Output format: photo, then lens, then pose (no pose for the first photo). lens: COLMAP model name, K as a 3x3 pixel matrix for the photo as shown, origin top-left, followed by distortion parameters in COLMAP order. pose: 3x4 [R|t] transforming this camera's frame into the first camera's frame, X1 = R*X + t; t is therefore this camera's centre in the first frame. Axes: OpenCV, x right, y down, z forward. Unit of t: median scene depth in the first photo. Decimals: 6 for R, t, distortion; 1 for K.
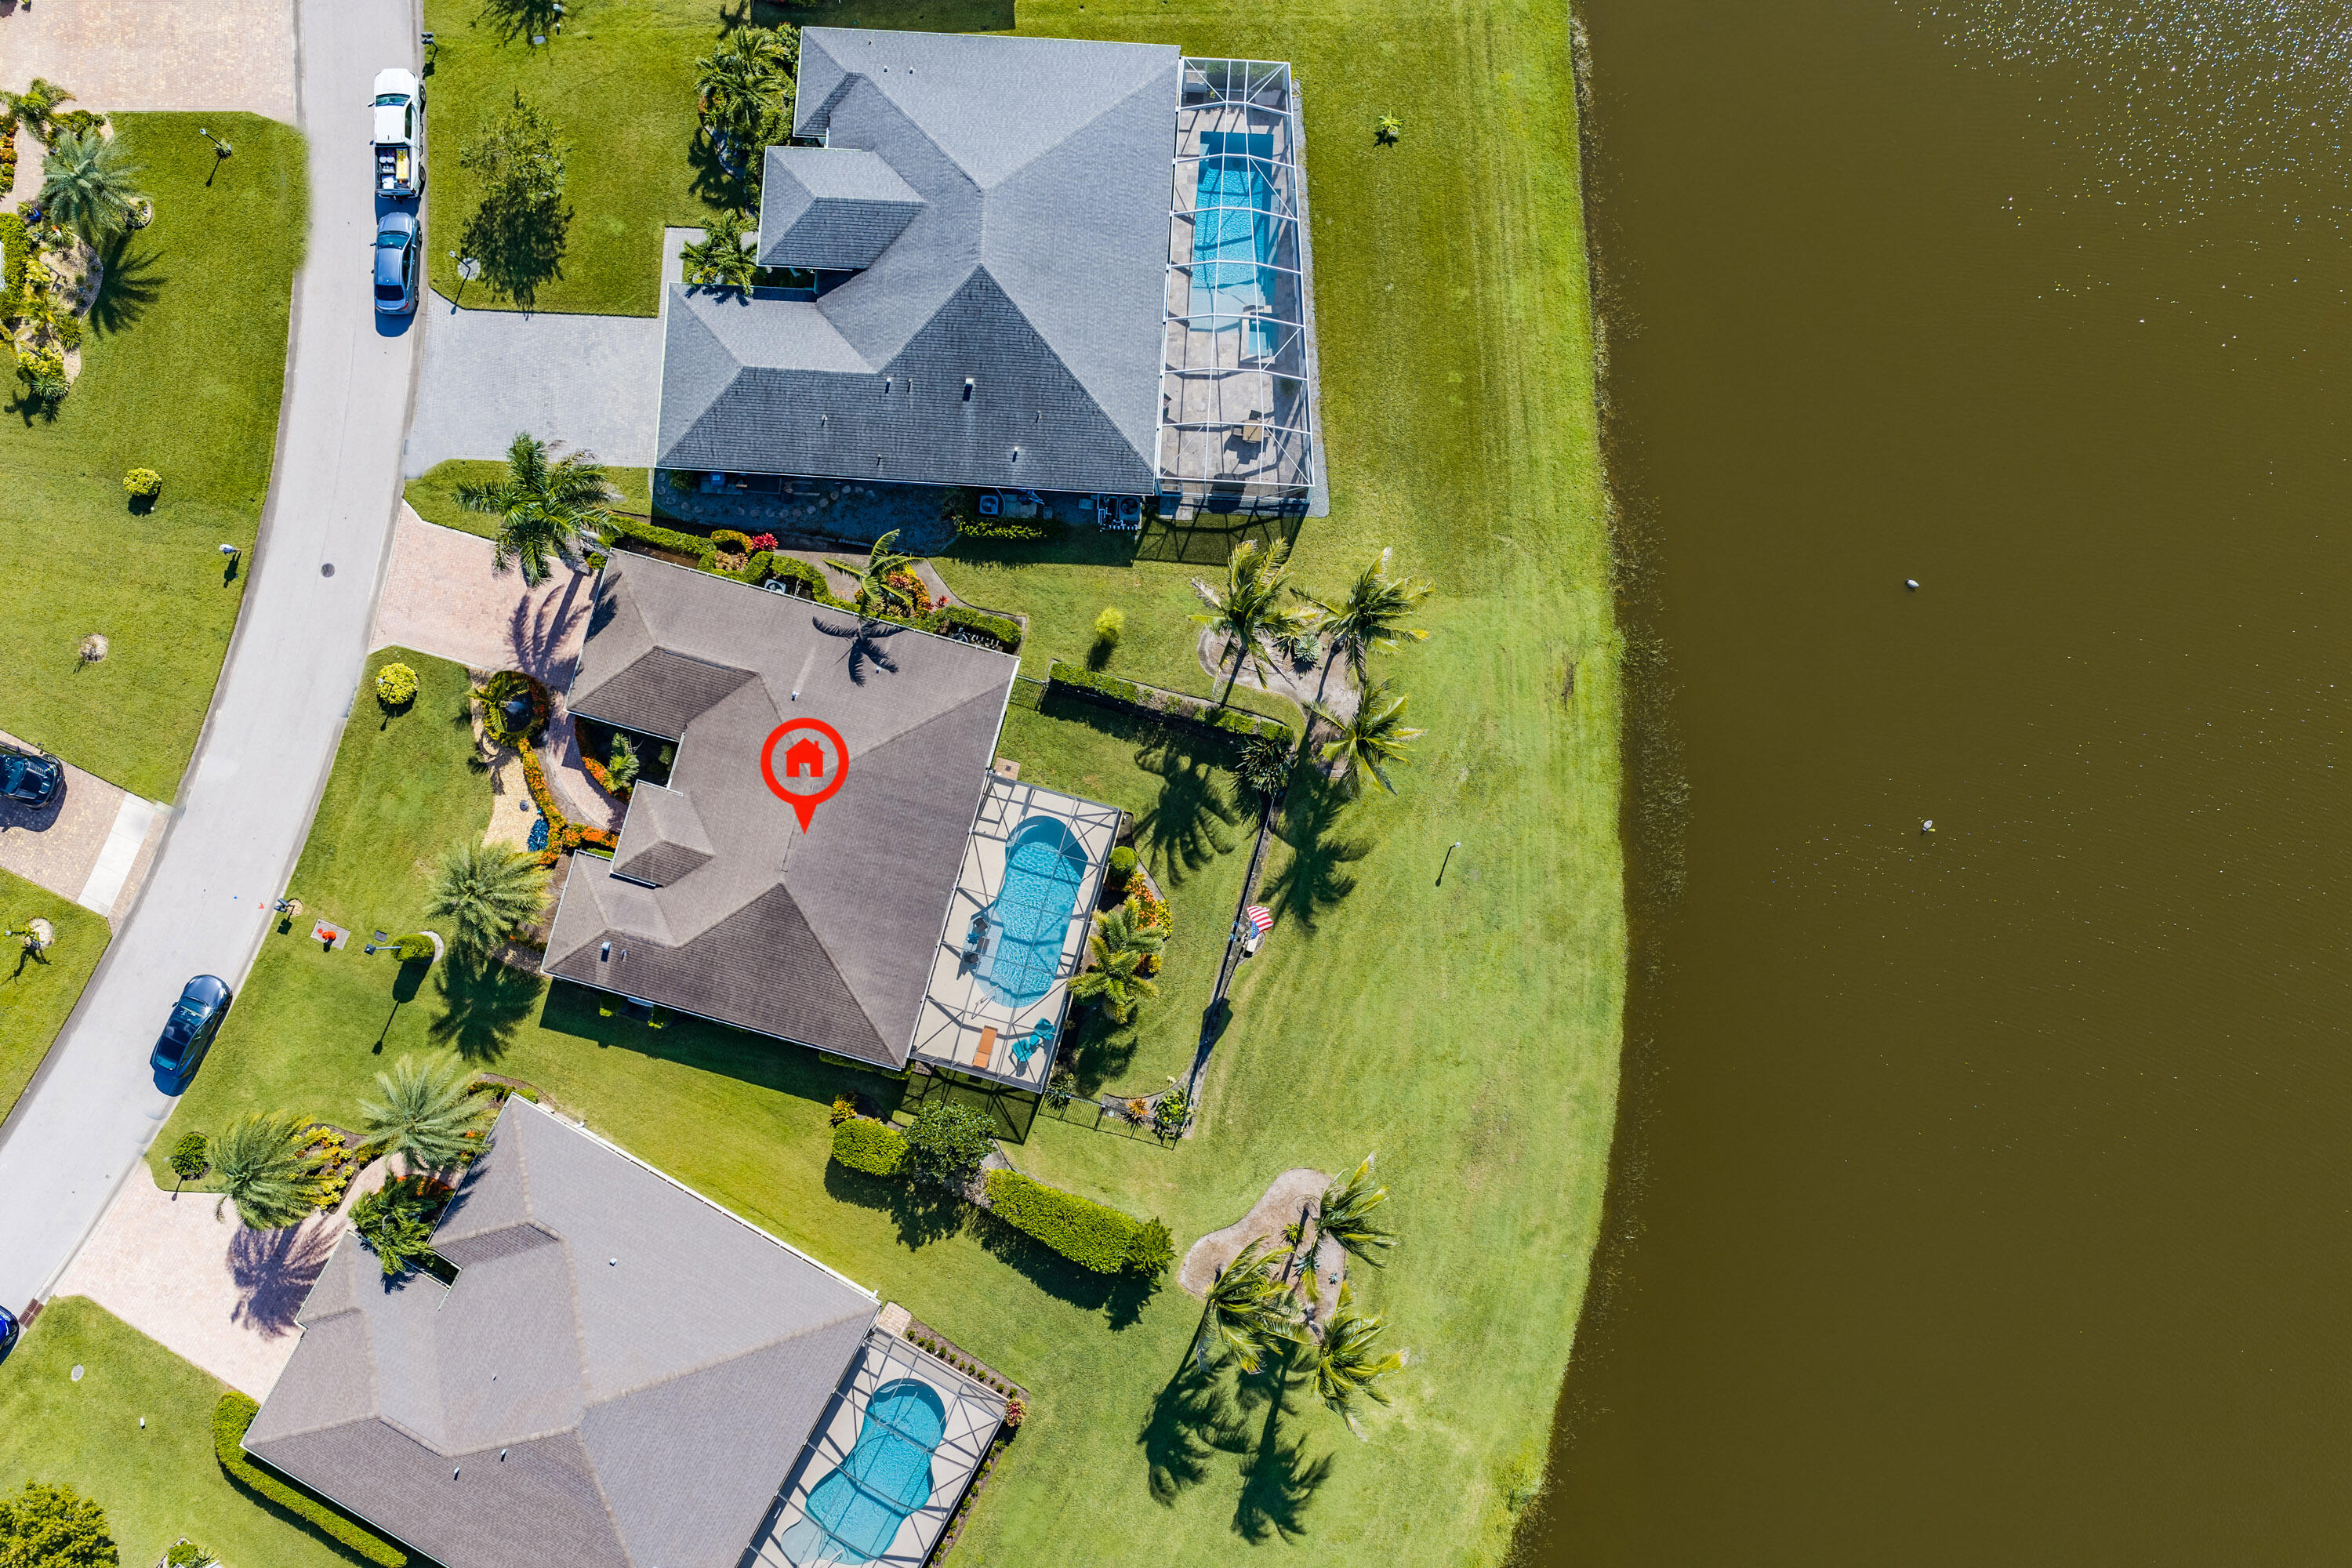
lens RADIAL K [[1935.0, 0, 1176.0], [0, 1935.0, 784.0], [0, 0, 1]] dist [0.010809, -0.020580]
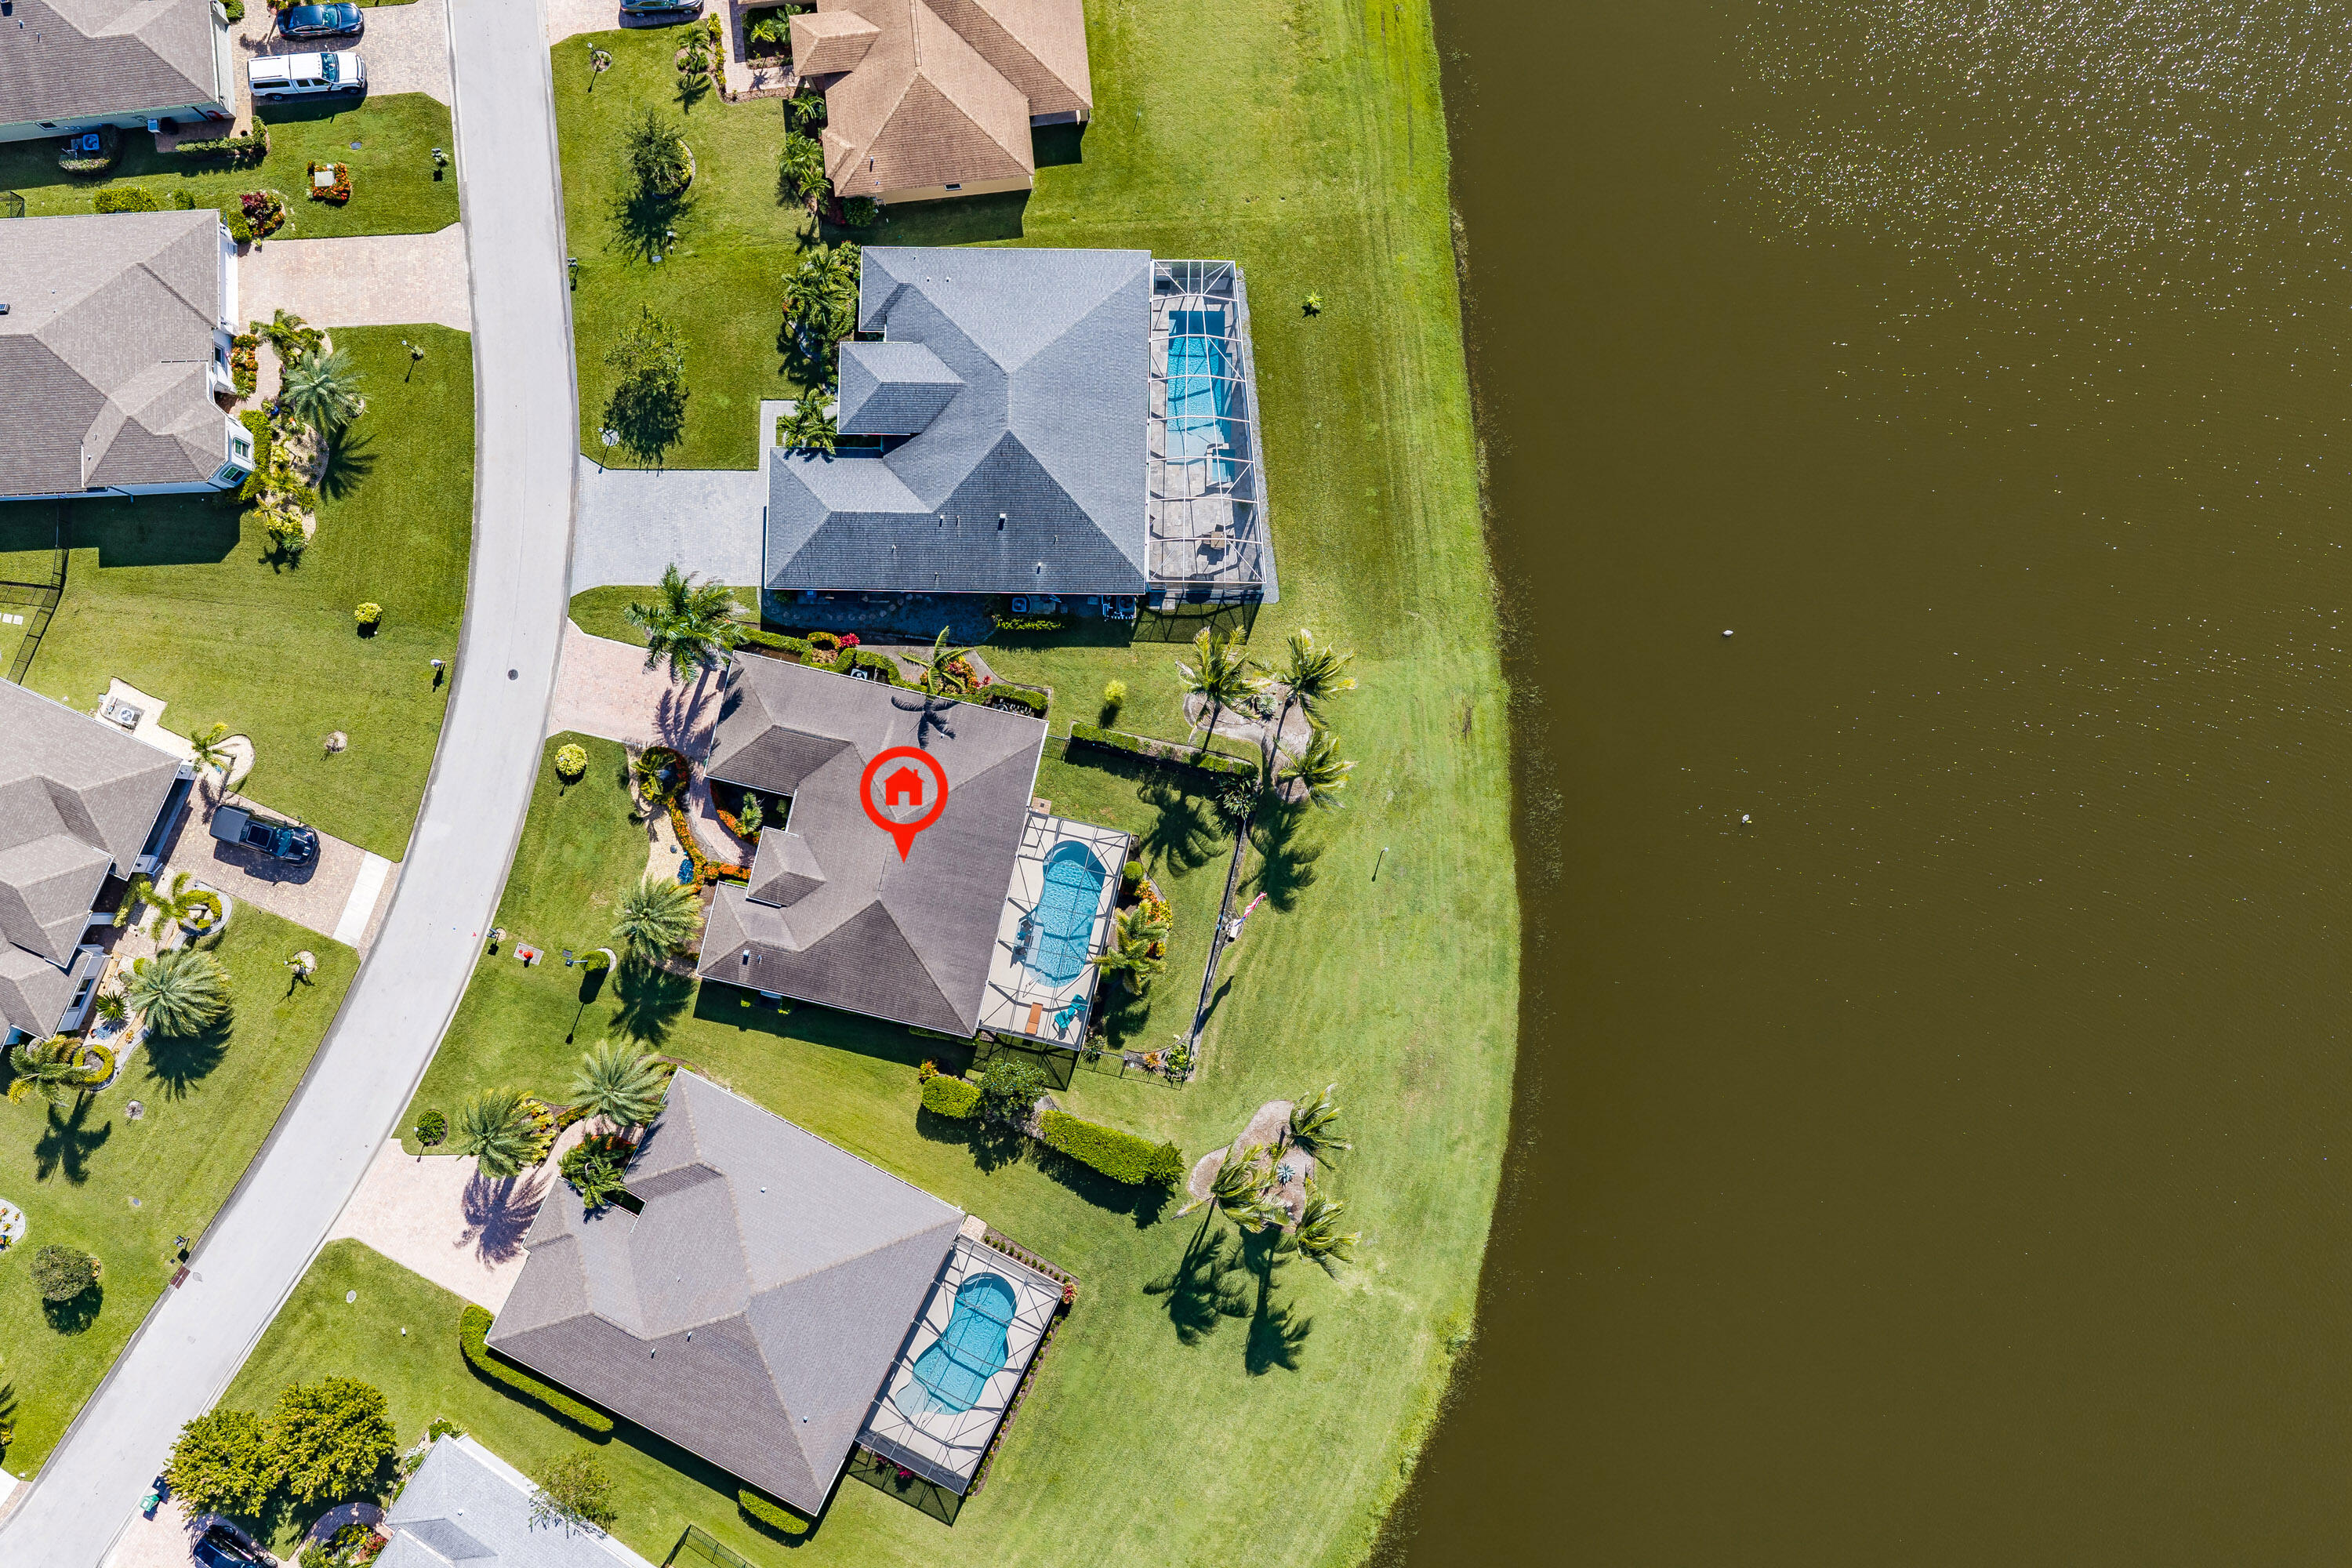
lens RADIAL K [[1935.0, 0, 1176.0], [0, 1935.0, 784.0], [0, 0, 1]] dist [0.010809, -0.020580]
pose [[0.999124, -0.041669, 0.003915, -0.000866], [0.041671, 0.999131, -0.000492, -0.018128], [-0.003891, 0.000655, 0.999992, -0.310708]]
